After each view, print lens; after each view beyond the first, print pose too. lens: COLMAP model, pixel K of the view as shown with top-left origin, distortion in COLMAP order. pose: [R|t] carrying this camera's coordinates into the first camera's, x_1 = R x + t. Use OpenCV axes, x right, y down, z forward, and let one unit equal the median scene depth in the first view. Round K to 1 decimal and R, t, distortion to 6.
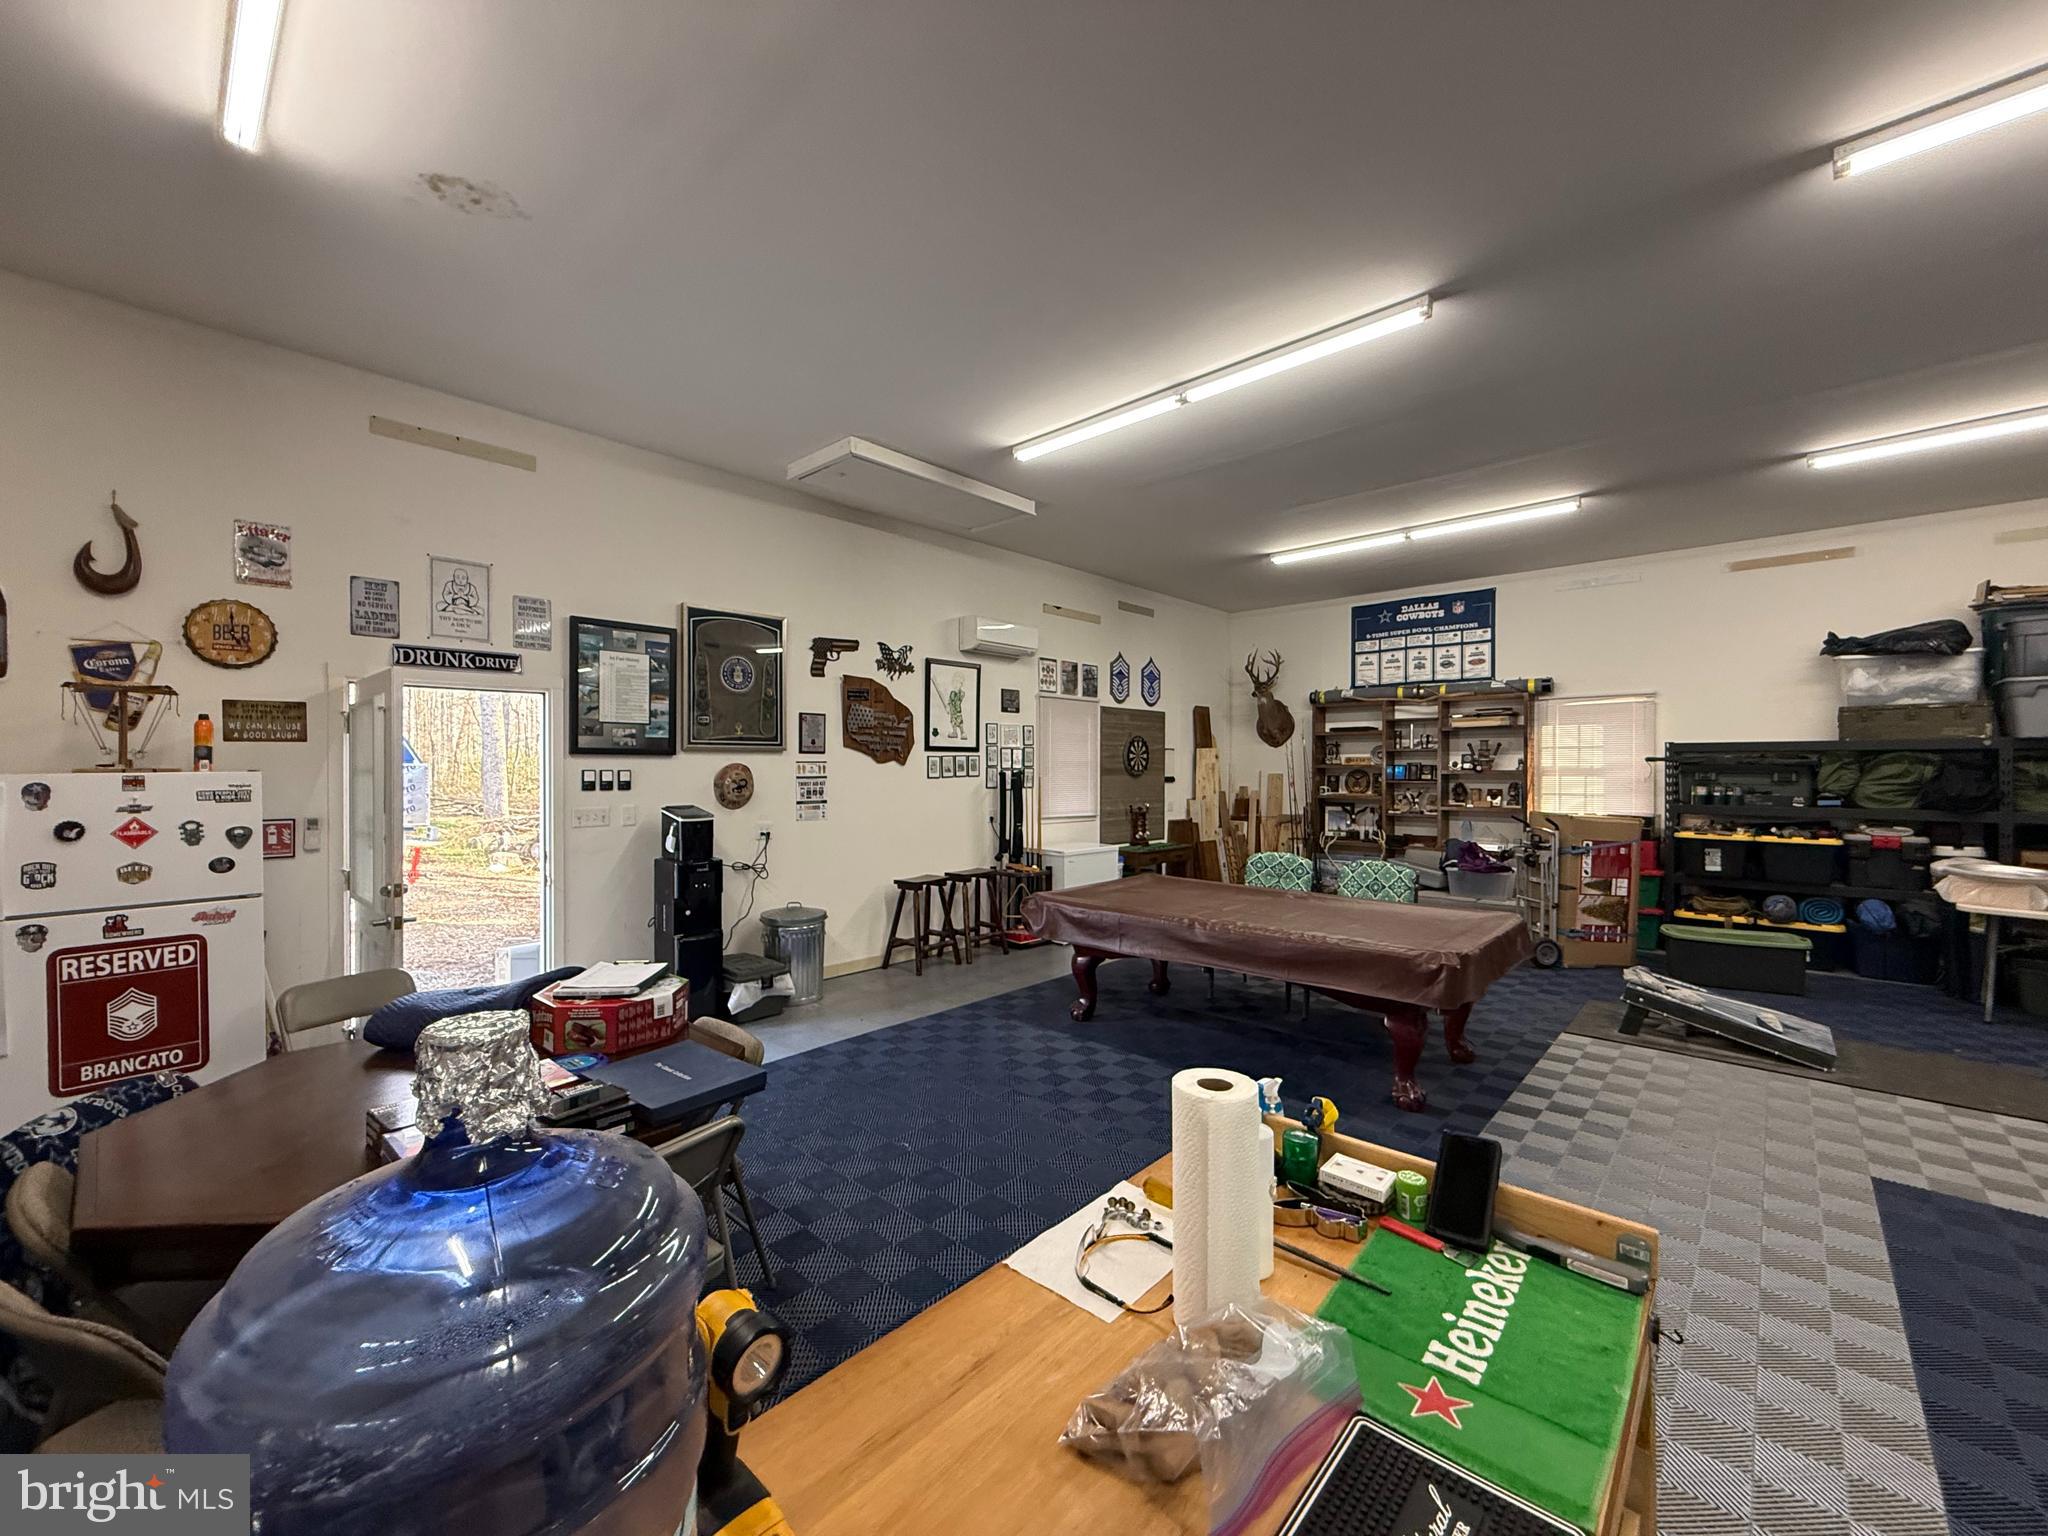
lens RADIAL K [[813.7, 0, 1017.2], [0, 813.7, 773.7], [0, 0, 1]] dist [0.000145, 0.000211]
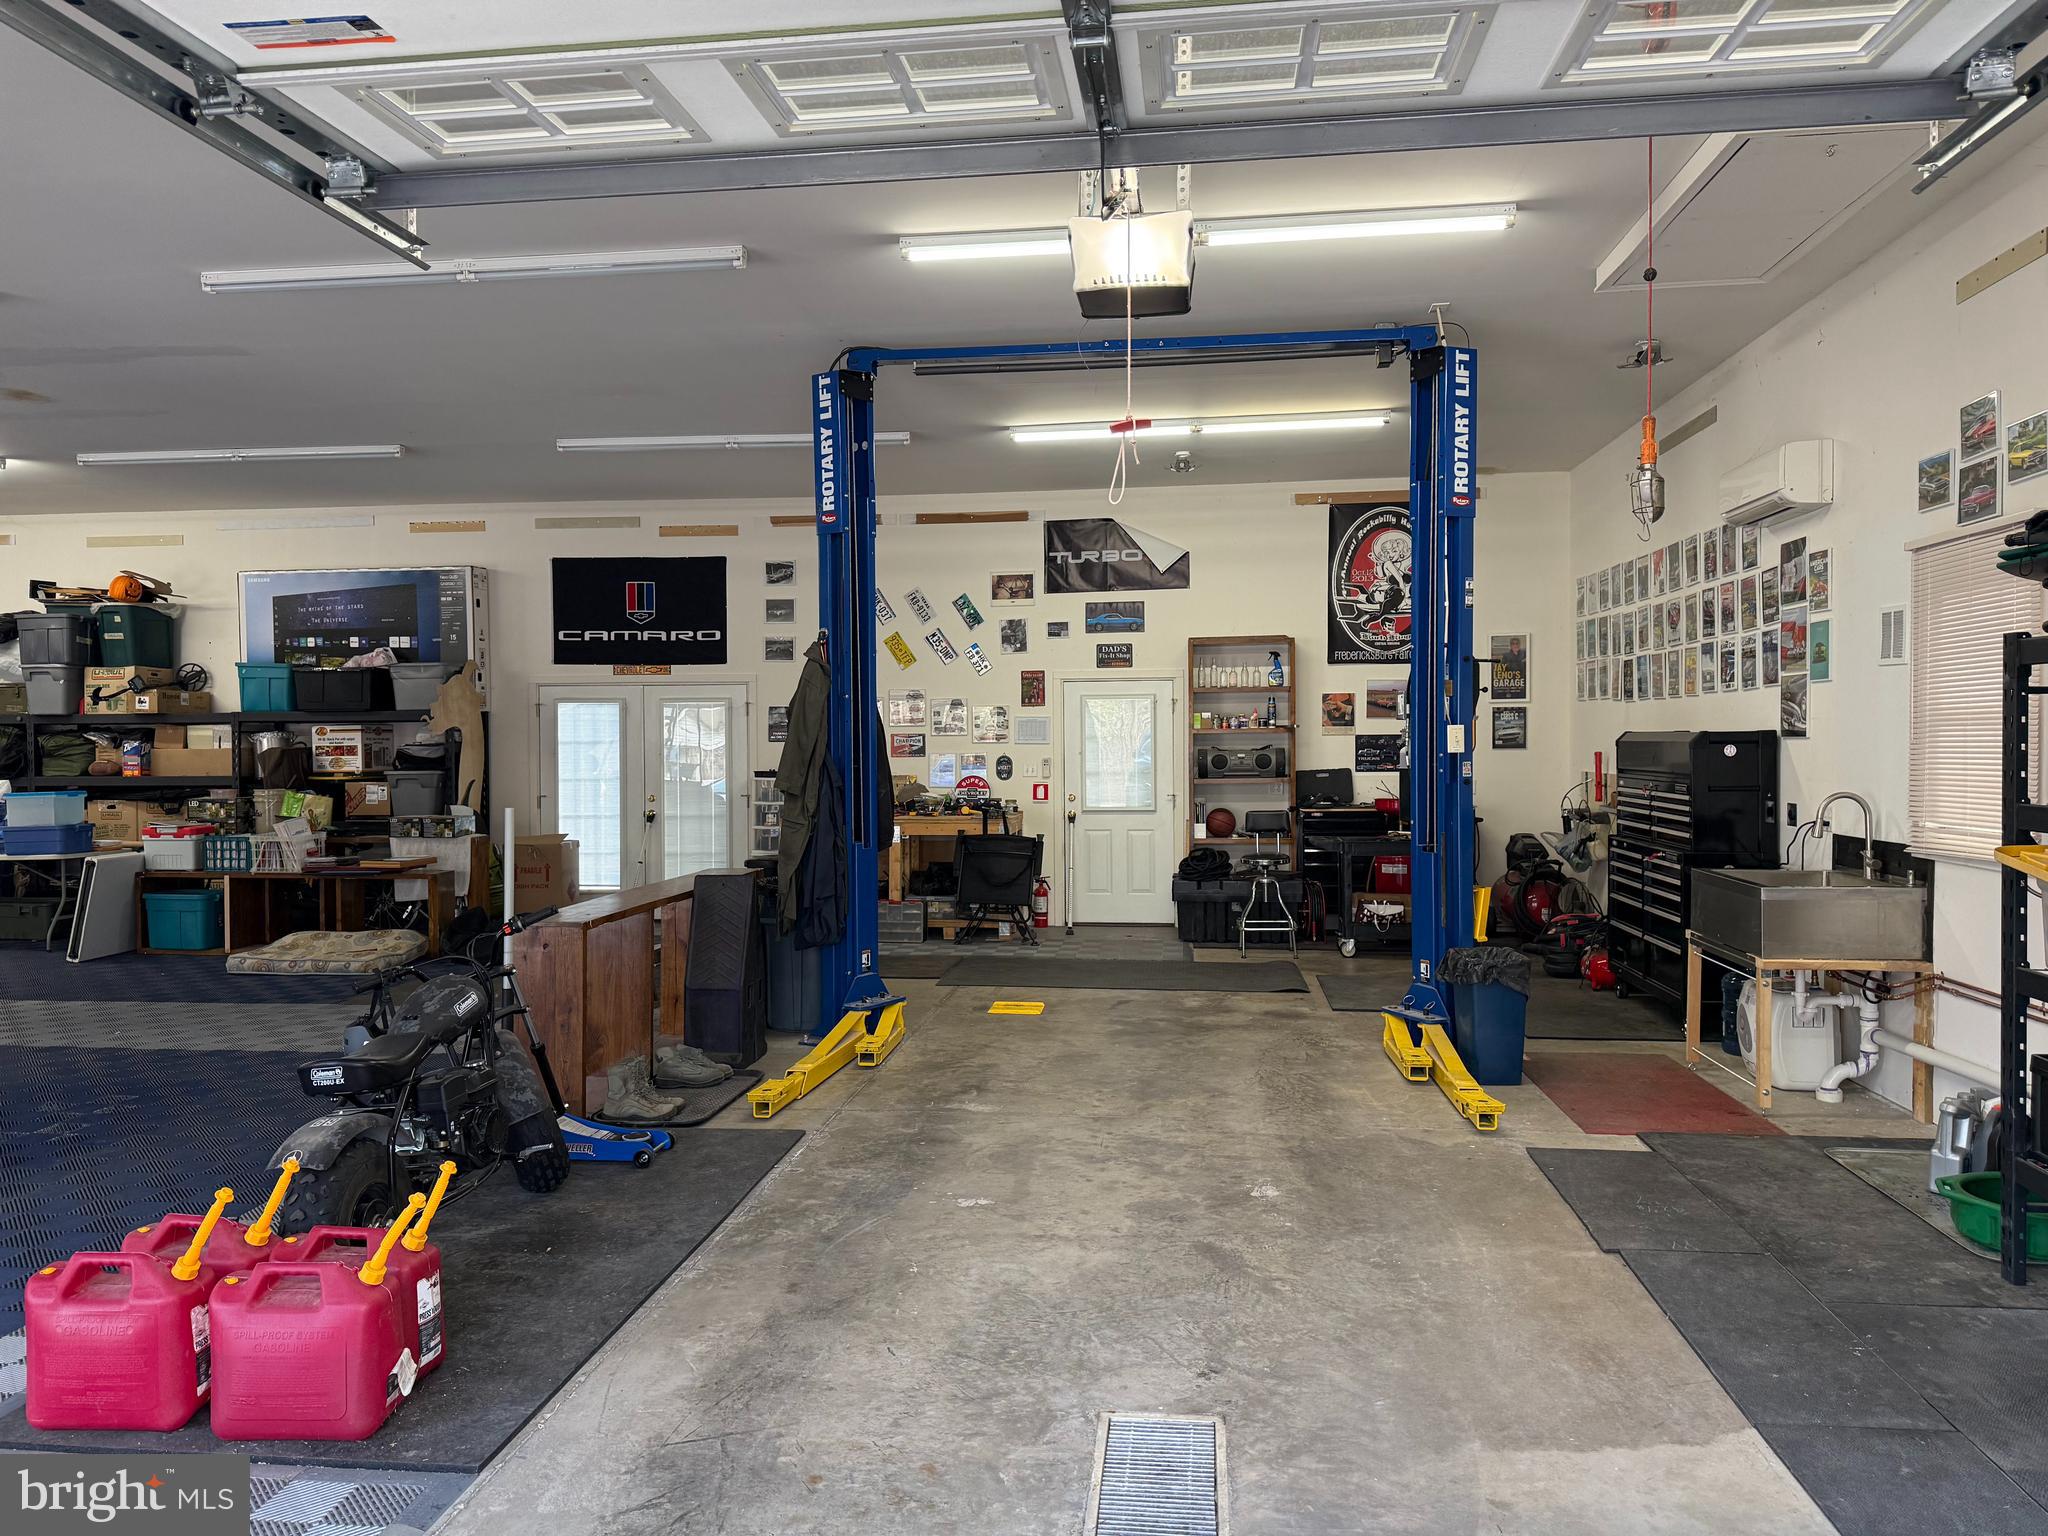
lens RADIAL K [[1437.0, 0, 1013.8], [0, 1437.0, 767.0], [0, 0, 1]] dist [0.056967, -0.067656]
pose [[0.810425, -0.016896, 0.585598, 1.007250], [0.010702, 0.999844, 0.014037, 0.016038], [-0.585744, -0.005108, 0.810480, -1.398002]]
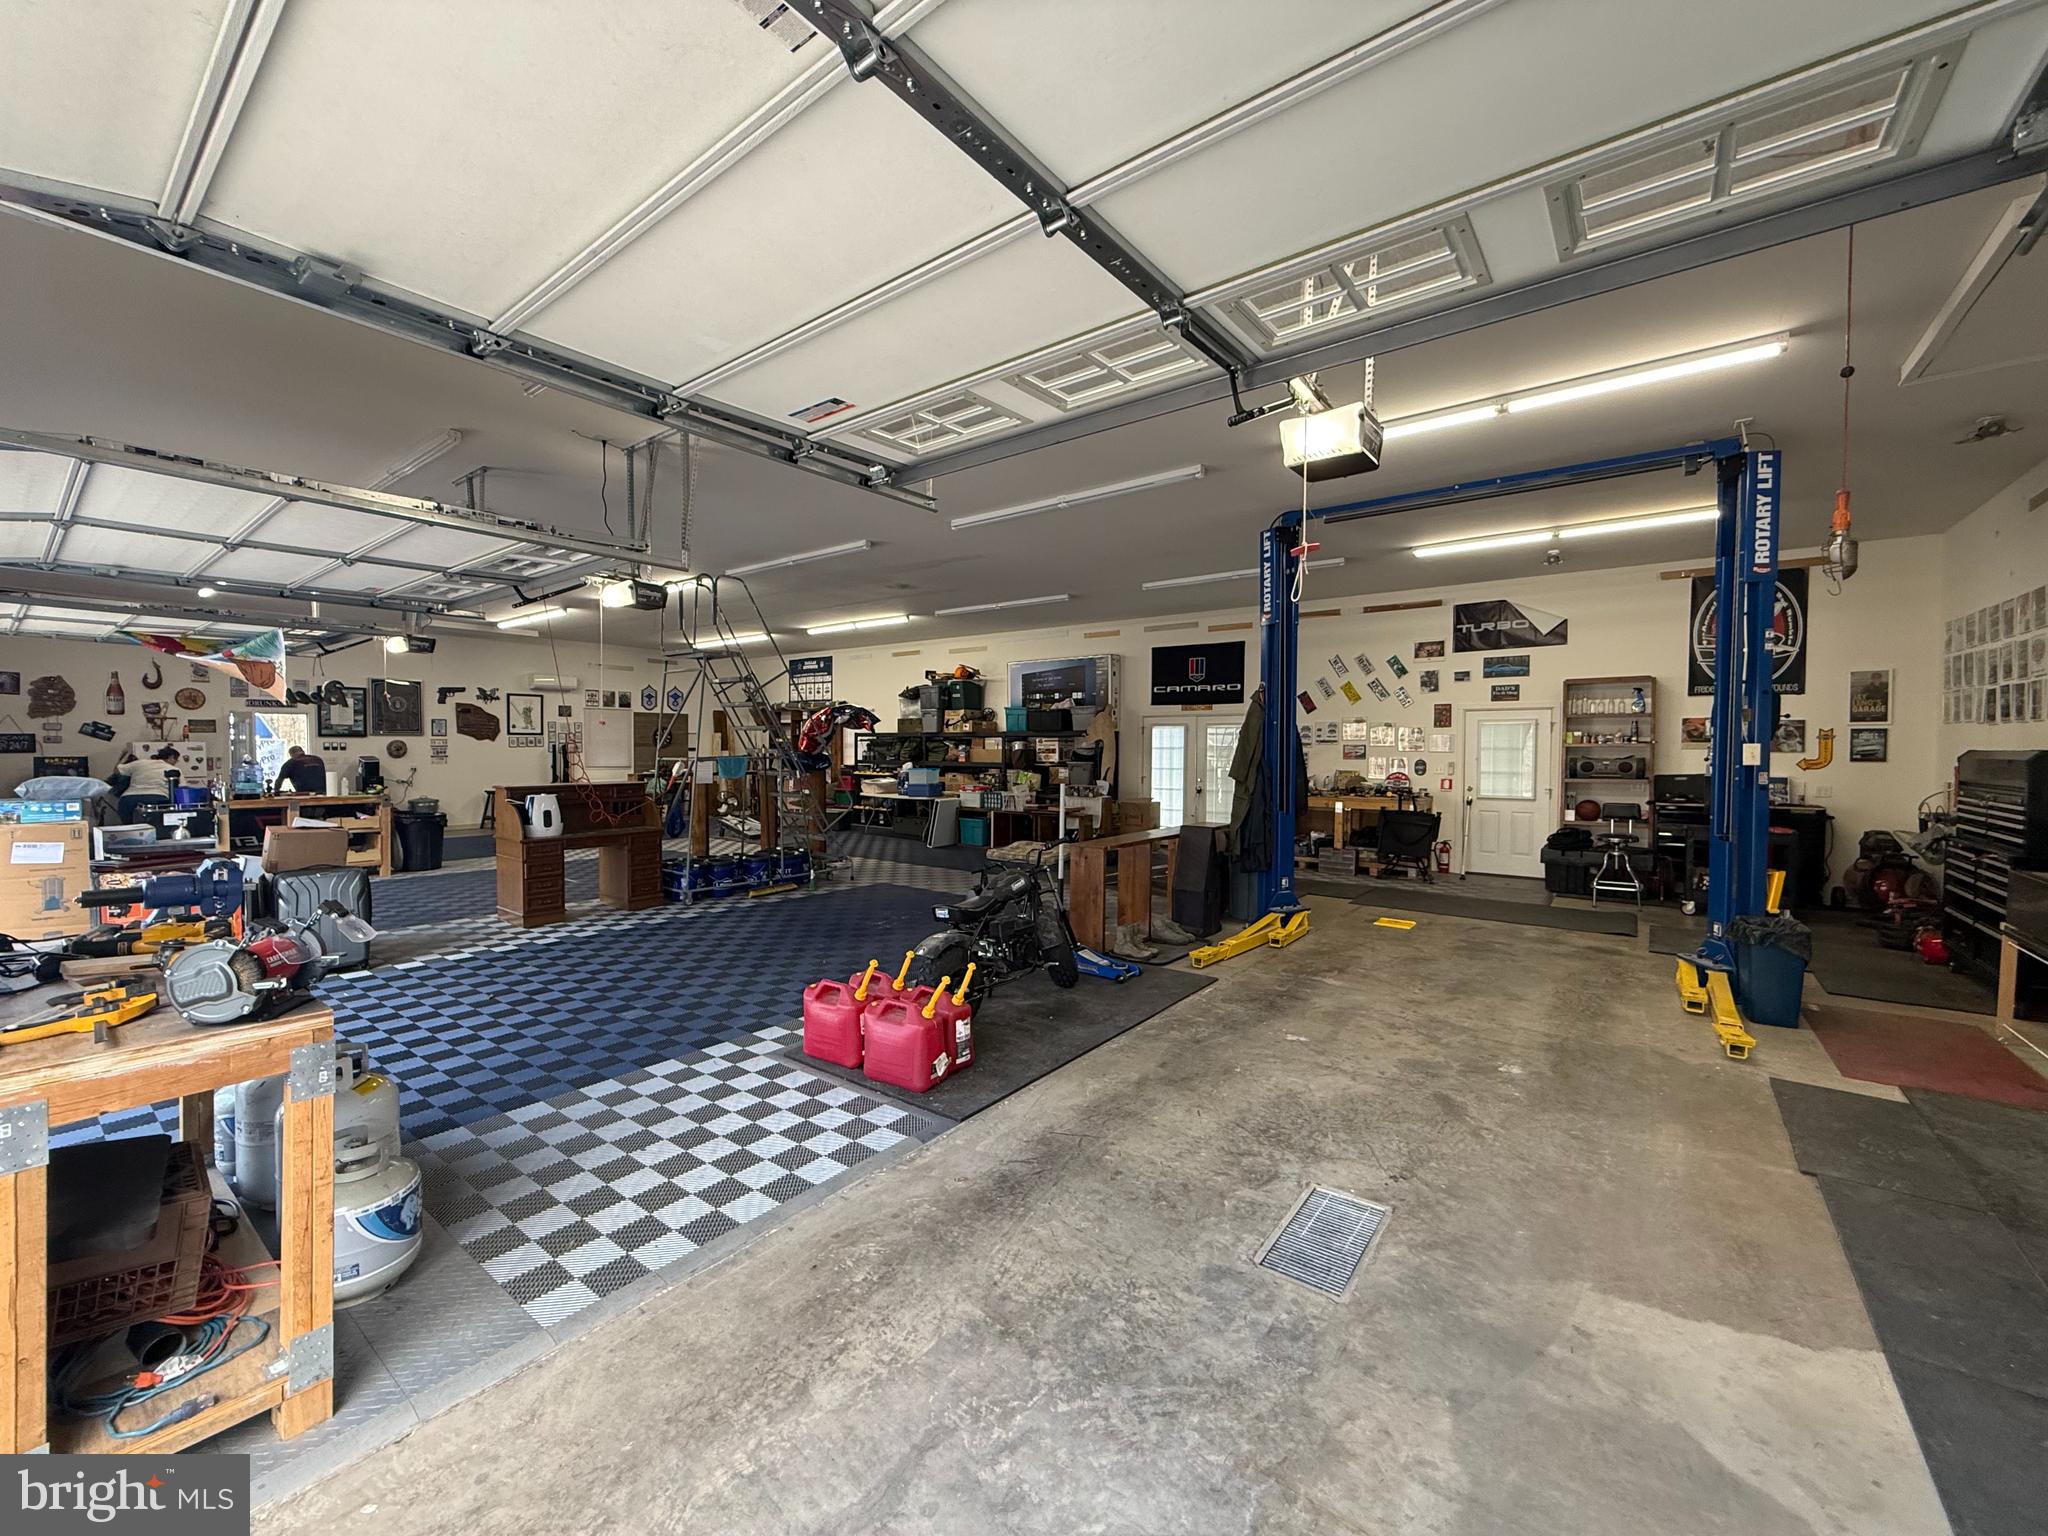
lens RADIAL K [[813.7, 0, 1018.1], [0, 813.7, 768.5], [0, 0, 1]] dist [0.000145, 0.000211]
pose [[0.995489, 0.001088, 0.094866, 1.127053], [-0.003121, 0.999769, 0.021288, 0.012845], [-0.094821, -0.021488, 0.995262, -1.430883]]
